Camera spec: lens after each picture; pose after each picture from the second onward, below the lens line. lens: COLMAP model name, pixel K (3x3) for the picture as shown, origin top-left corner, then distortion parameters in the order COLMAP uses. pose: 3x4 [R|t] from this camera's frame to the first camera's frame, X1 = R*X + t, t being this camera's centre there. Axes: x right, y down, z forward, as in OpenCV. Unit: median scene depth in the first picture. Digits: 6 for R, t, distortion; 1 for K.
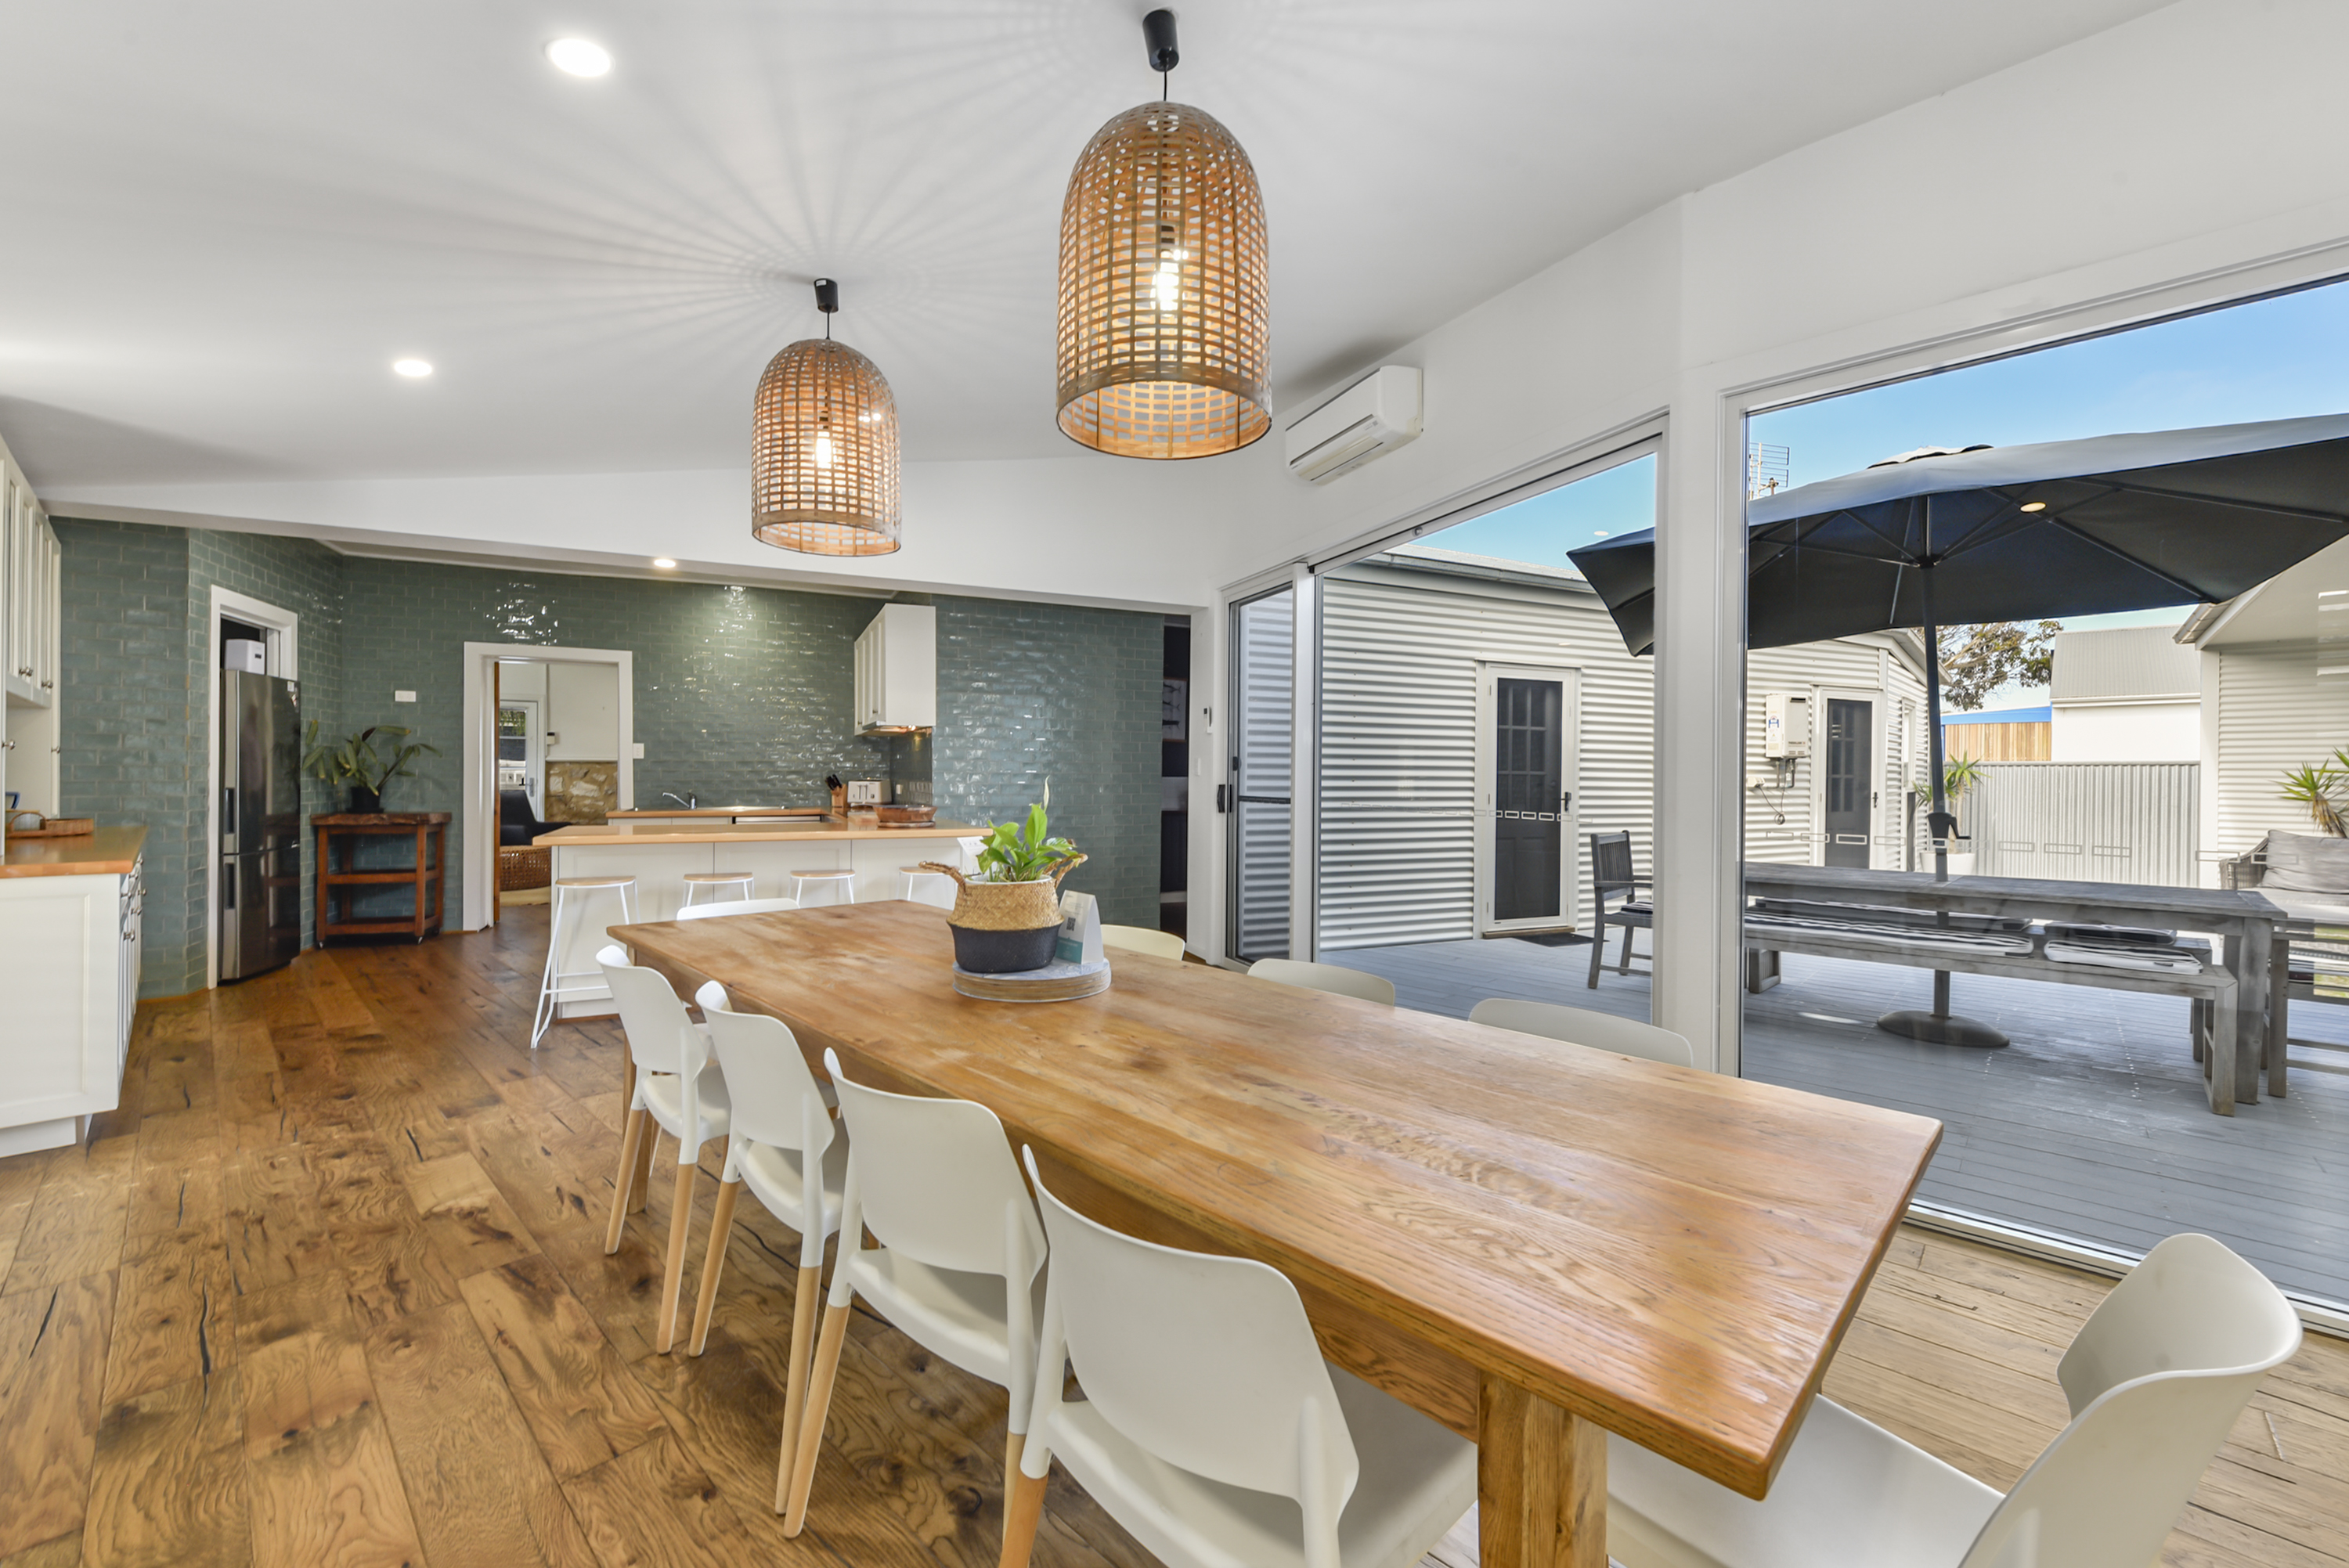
lens RADIAL K [[920.3, 0, 1173.1], [0, 920.3, 774.6], [0, 0, 1]] dist [0.002332, 0.000664]
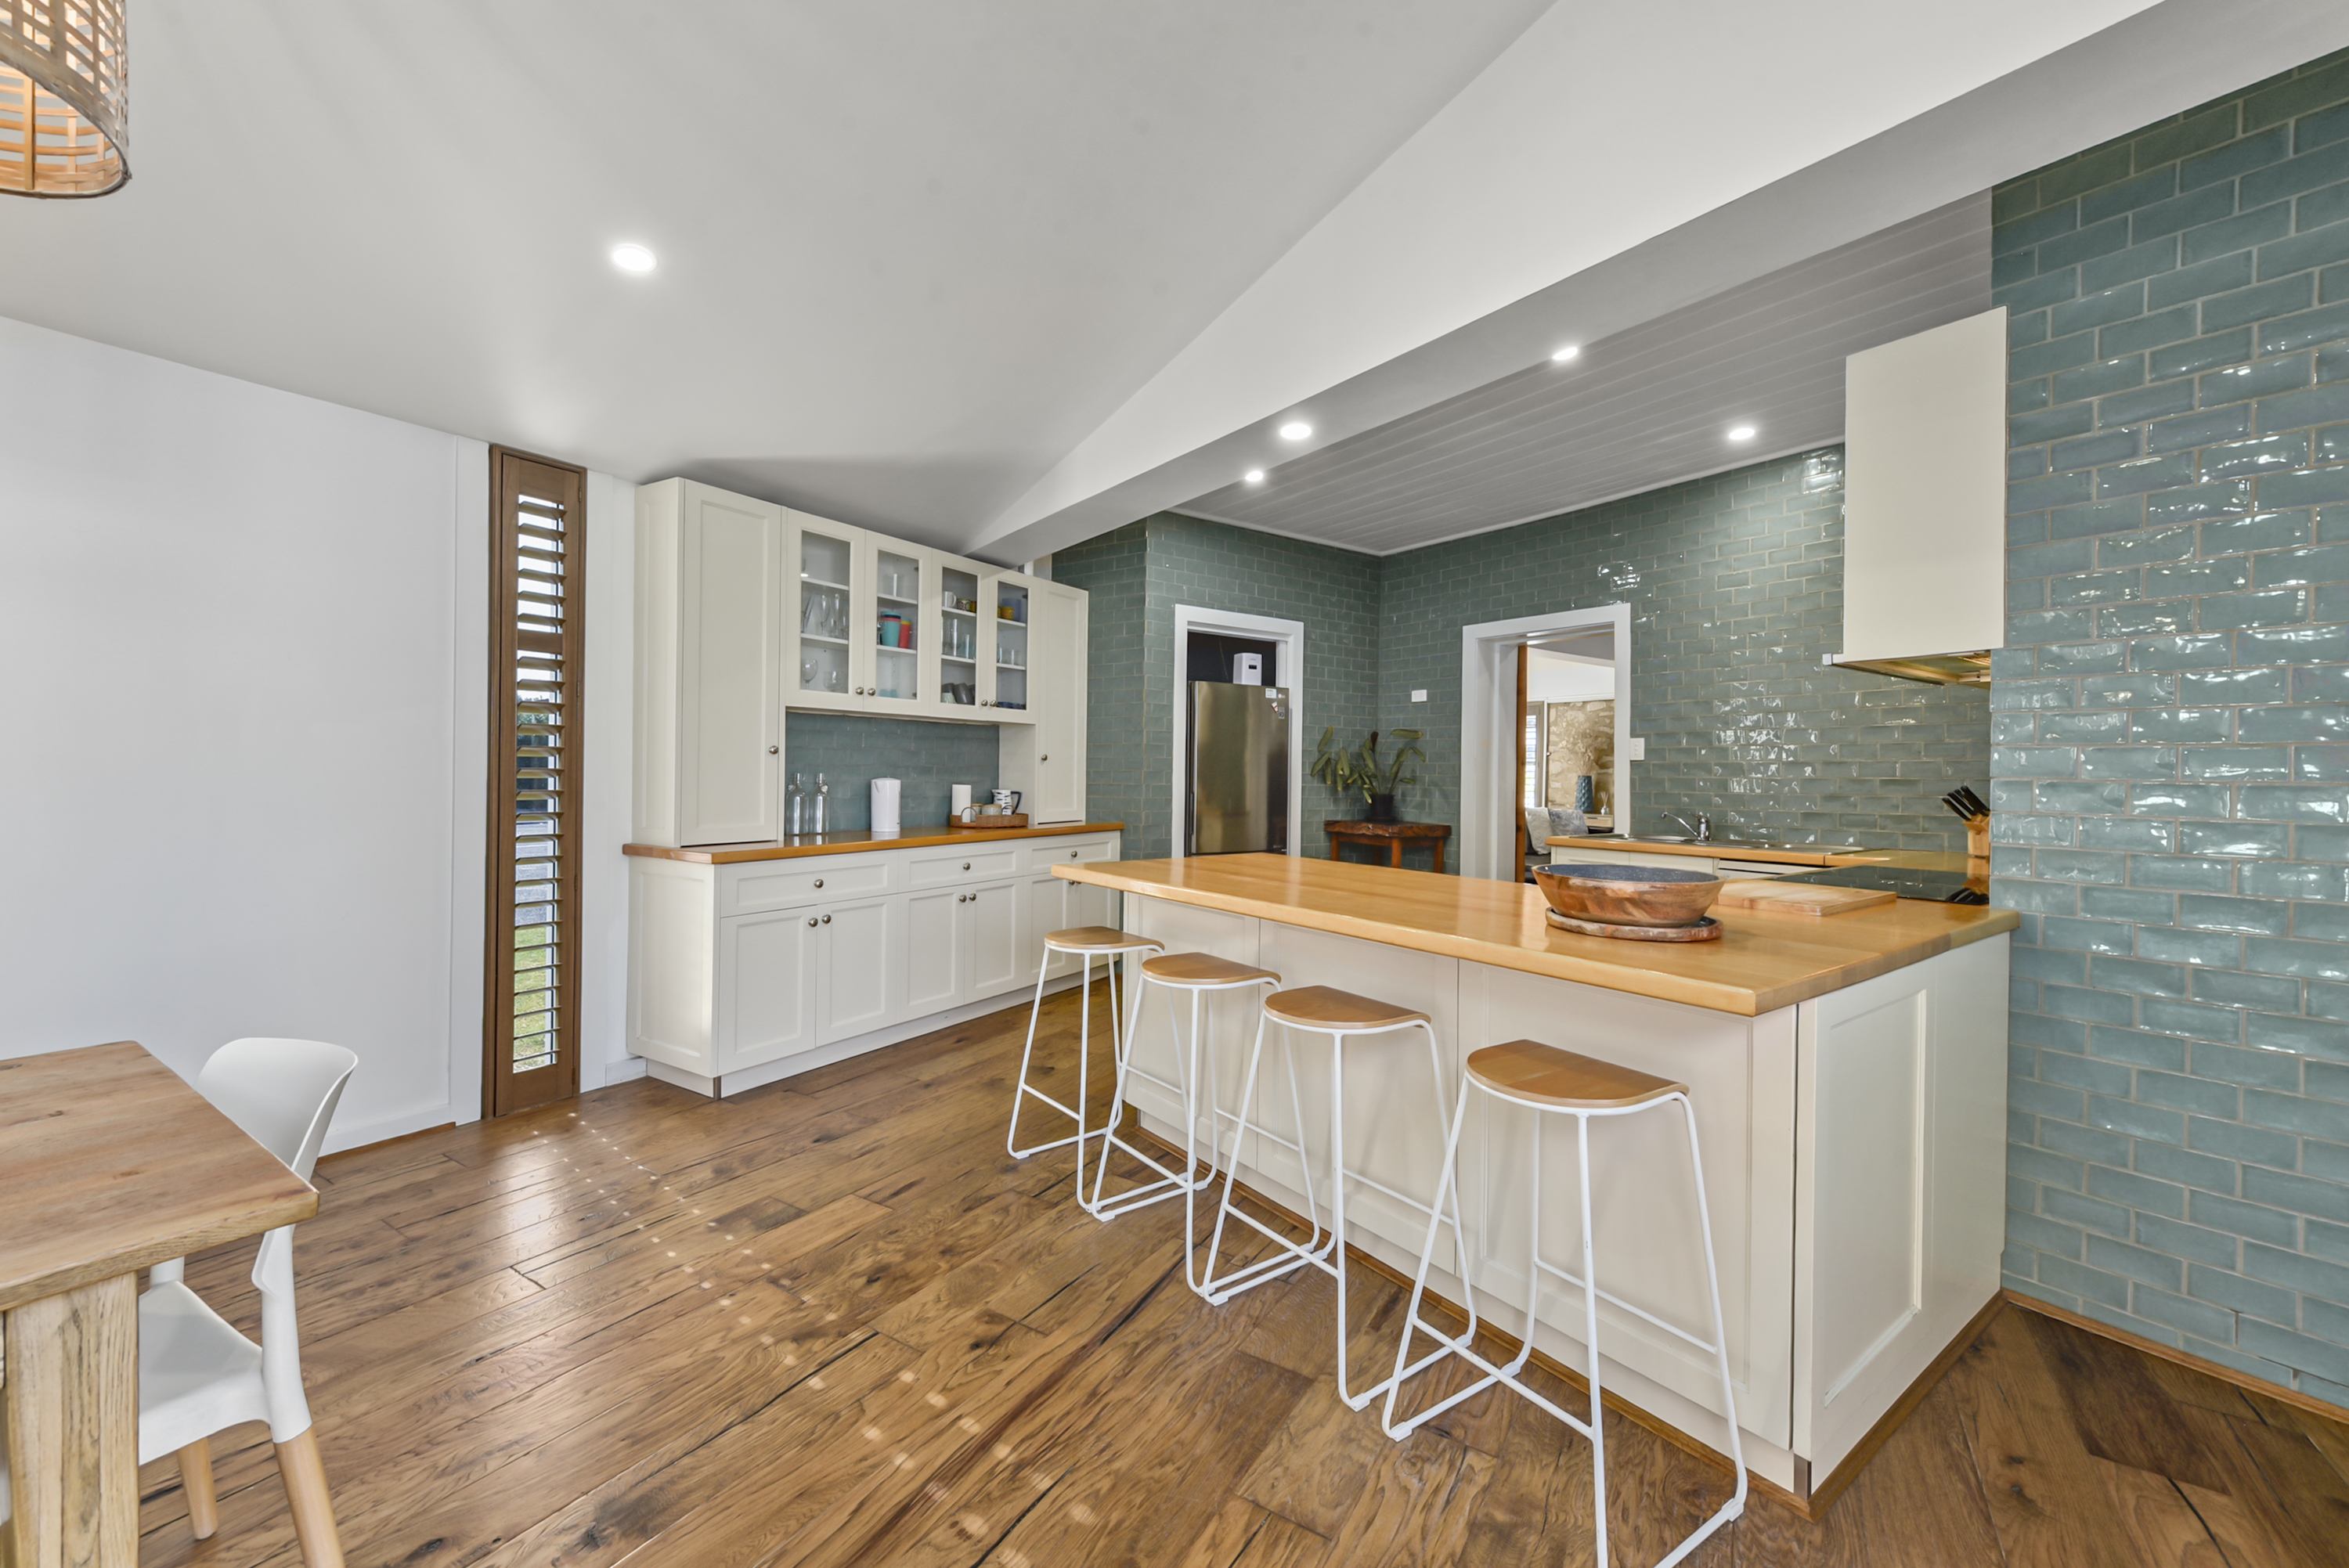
lens RADIAL K [[934.6, 0, 1183.9], [0, 934.6, 775.8], [0, 0, 1]] dist [0.001492, -0.000021]
pose [[0.197068, -0.001987, -0.980388, 0.028351], [-0.010658, 0.999935, -0.004169, 0.000130], [0.980332, 0.011271, 0.197034, 0.652947]]
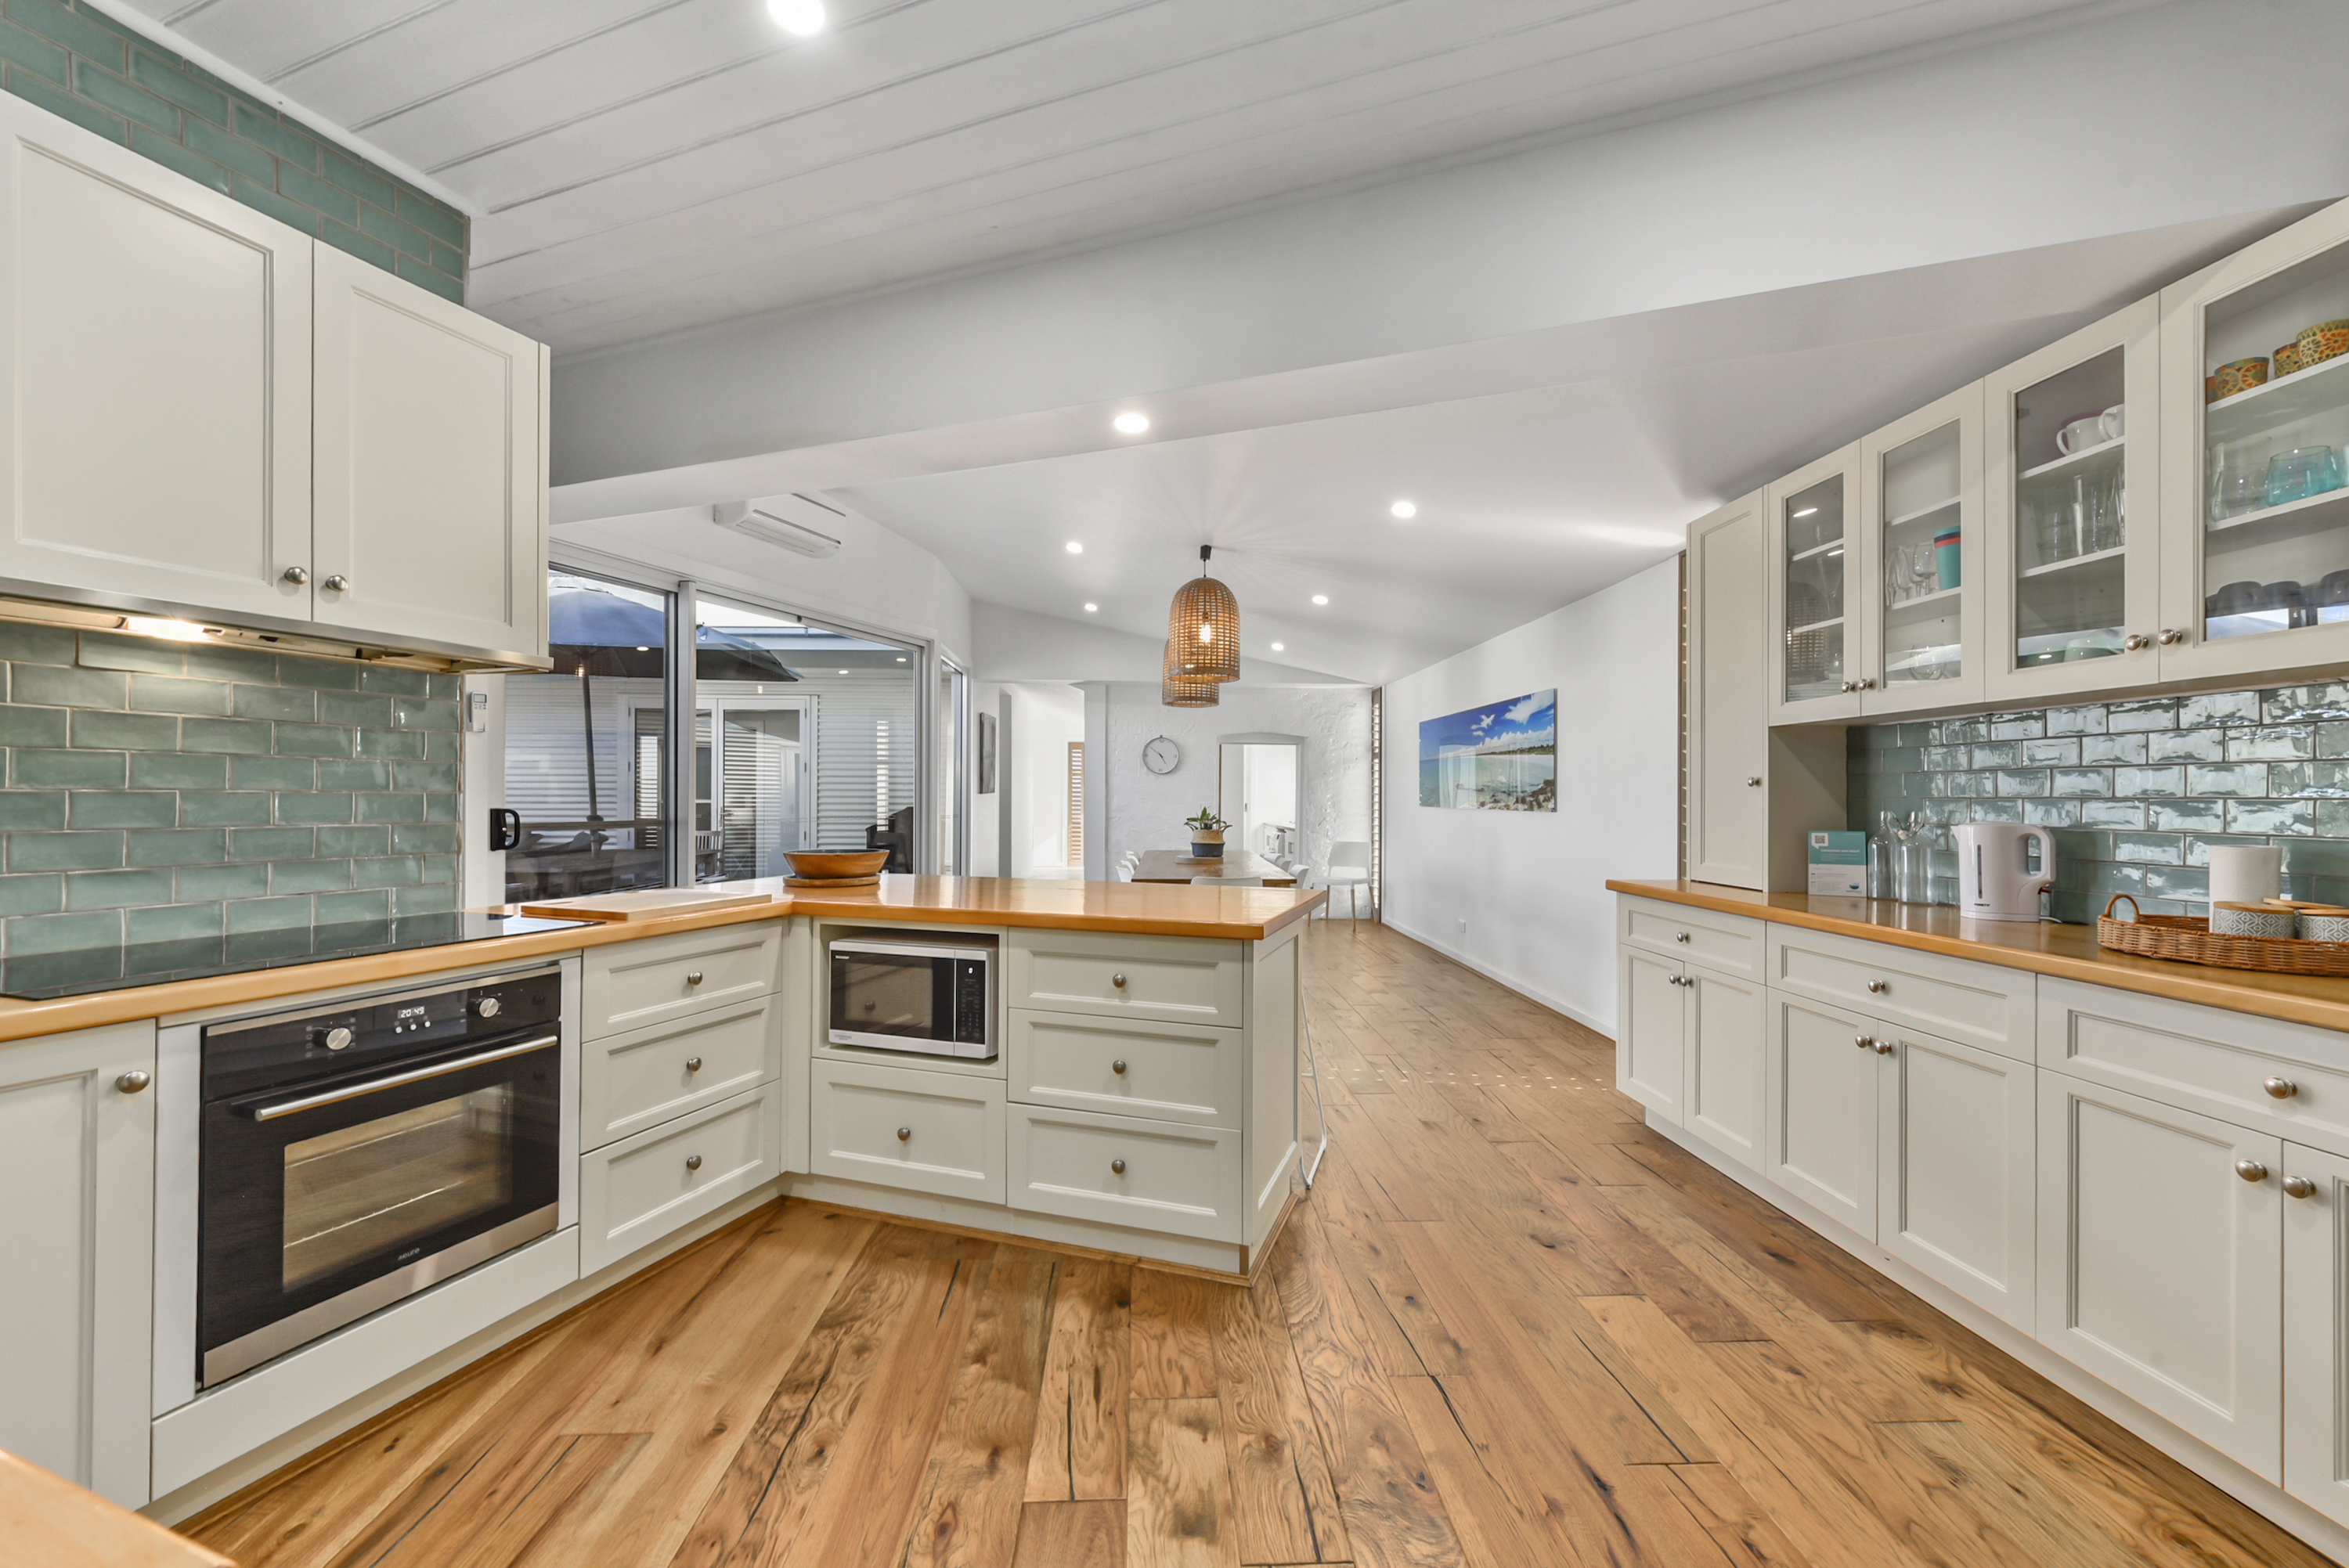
lens RADIAL K [[919.1, 0, 1174.5], [0, 919.1, 784.0], [0, 0, 1]] dist [0.000346, -0.000074]
pose [[-0.712772, -0.001698, 0.701394, -0.768260], [-0.010578, 0.999909, -0.008329, -0.007620], [-0.701316, -0.013356, -0.712725, 1.102750]]
